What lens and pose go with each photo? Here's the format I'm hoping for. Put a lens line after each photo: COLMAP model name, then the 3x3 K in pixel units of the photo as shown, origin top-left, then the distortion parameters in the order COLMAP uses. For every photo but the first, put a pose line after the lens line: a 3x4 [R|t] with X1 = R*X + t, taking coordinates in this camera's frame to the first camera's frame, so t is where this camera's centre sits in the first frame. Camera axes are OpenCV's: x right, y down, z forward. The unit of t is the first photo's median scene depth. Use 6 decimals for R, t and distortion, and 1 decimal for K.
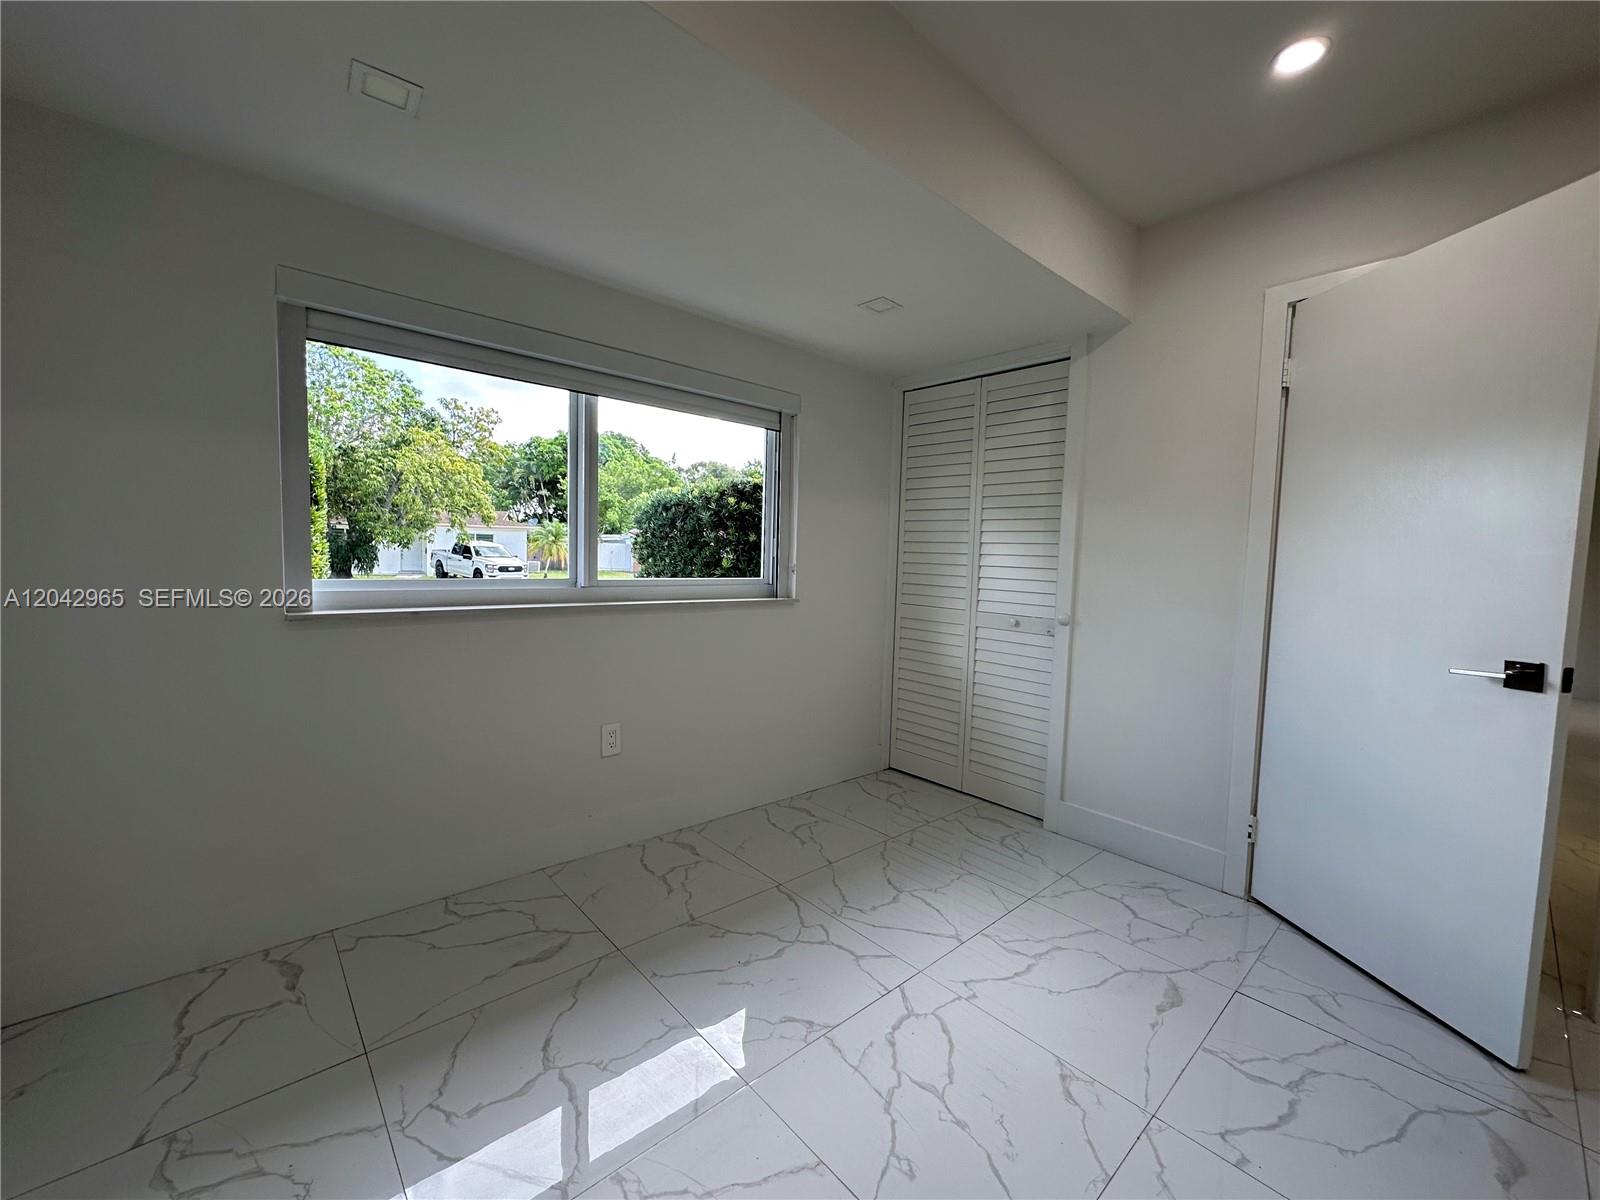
lens RADIAL K [[640.3, 0, 794.7], [0, 640.3, 603.4], [0, 0, 1]] dist [-0.005037, 0.000738]
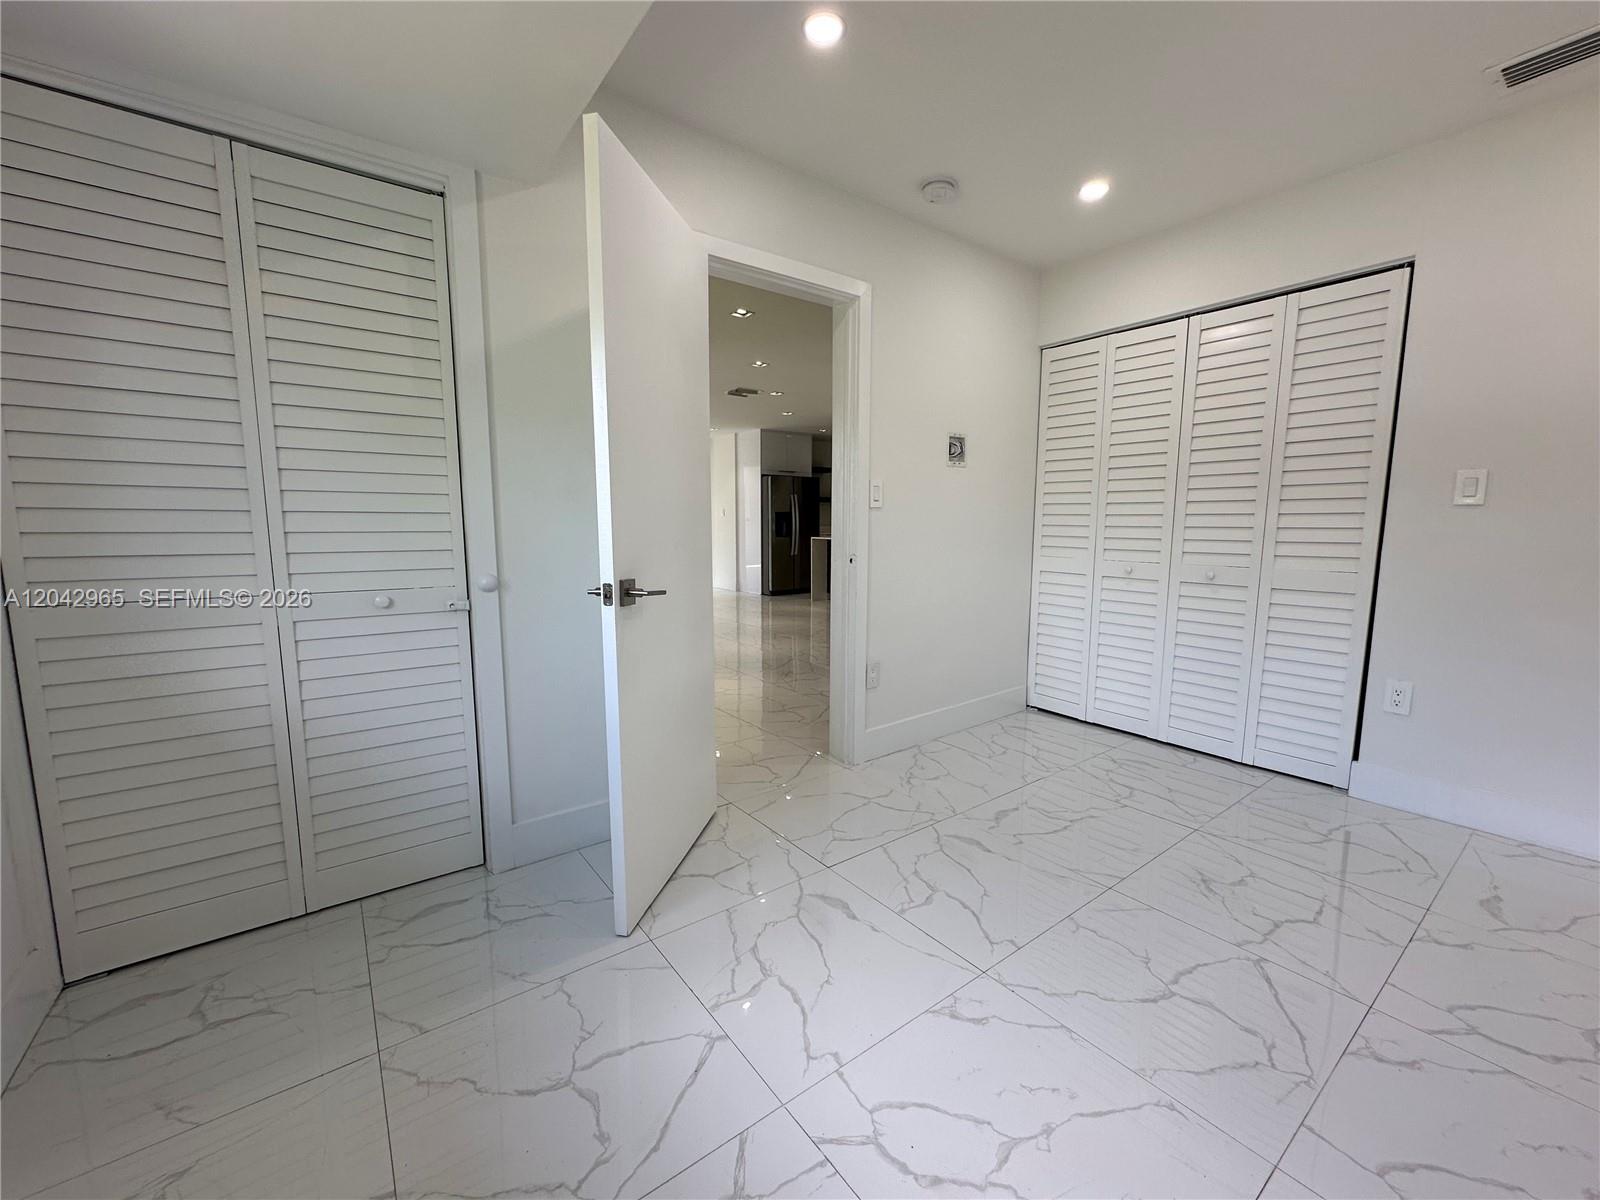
lens RADIAL K [[640.3, 0, 803.0], [0, 640.3, 603.6], [0, 0, 1]] dist [-0.005037, 0.000738]
pose [[0.079444, -0.162791, 0.983457, -0.243366], [0.070179, 0.985041, 0.157384, -0.039462], [-0.994366, 0.056515, 0.089680, 0.554723]]
